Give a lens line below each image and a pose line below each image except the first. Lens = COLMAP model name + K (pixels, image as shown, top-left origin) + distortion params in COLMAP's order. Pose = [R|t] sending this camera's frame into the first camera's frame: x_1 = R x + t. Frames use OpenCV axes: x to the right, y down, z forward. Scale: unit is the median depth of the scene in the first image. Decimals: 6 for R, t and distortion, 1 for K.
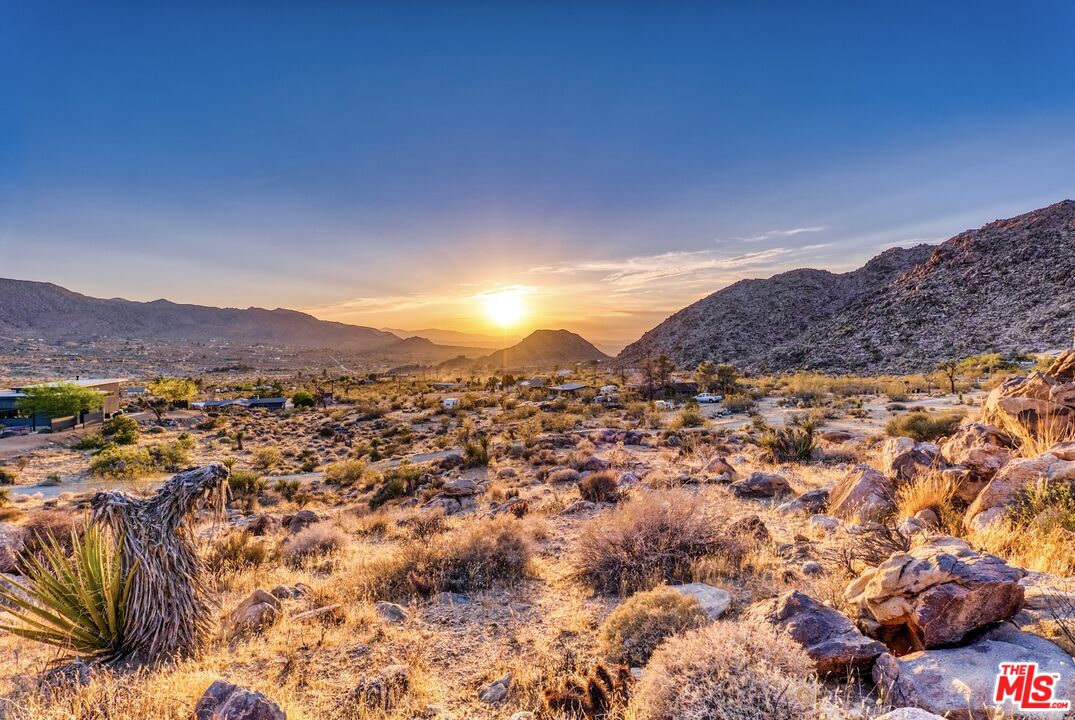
lens RADIAL K [[473.0, 0, 542.5], [0, 473.0, 354.2], [0, 0, 1]] dist [0.013918, -0.000171]
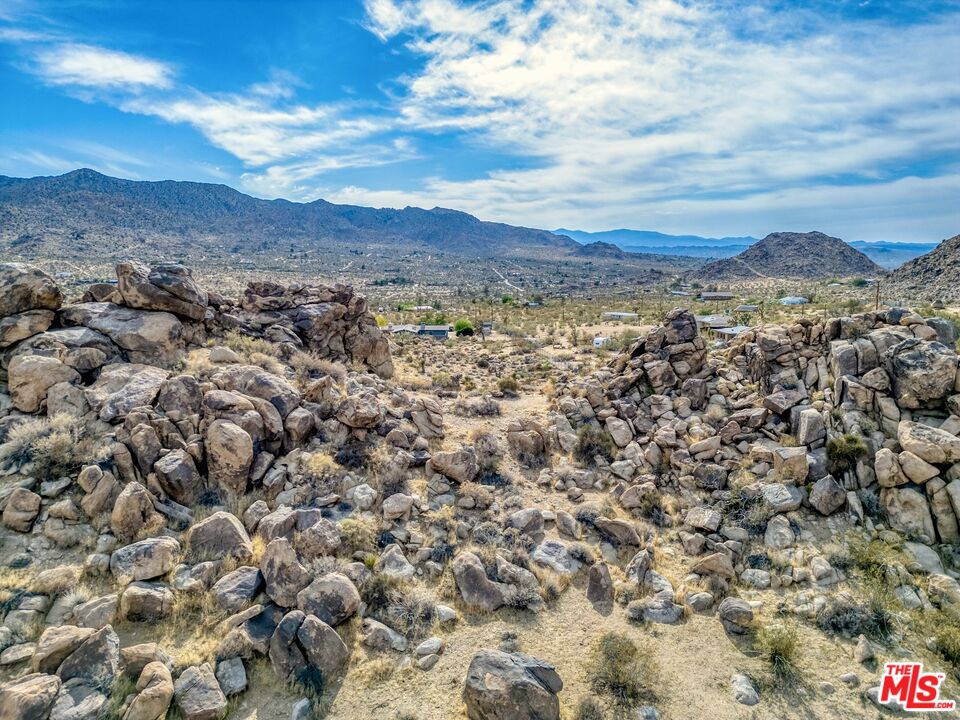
lens RADIAL K [[690.7, 0, 477.2], [0, 690.7, 359.8], [0, 0, 1]] dist [0.049560, -0.012893]
pose [[0.902051, 0.062139, -0.427132, 0.091096], [0.001502, 0.989125, 0.147070, -0.033495], [0.431626, -0.133307, 0.892148, -0.184199]]
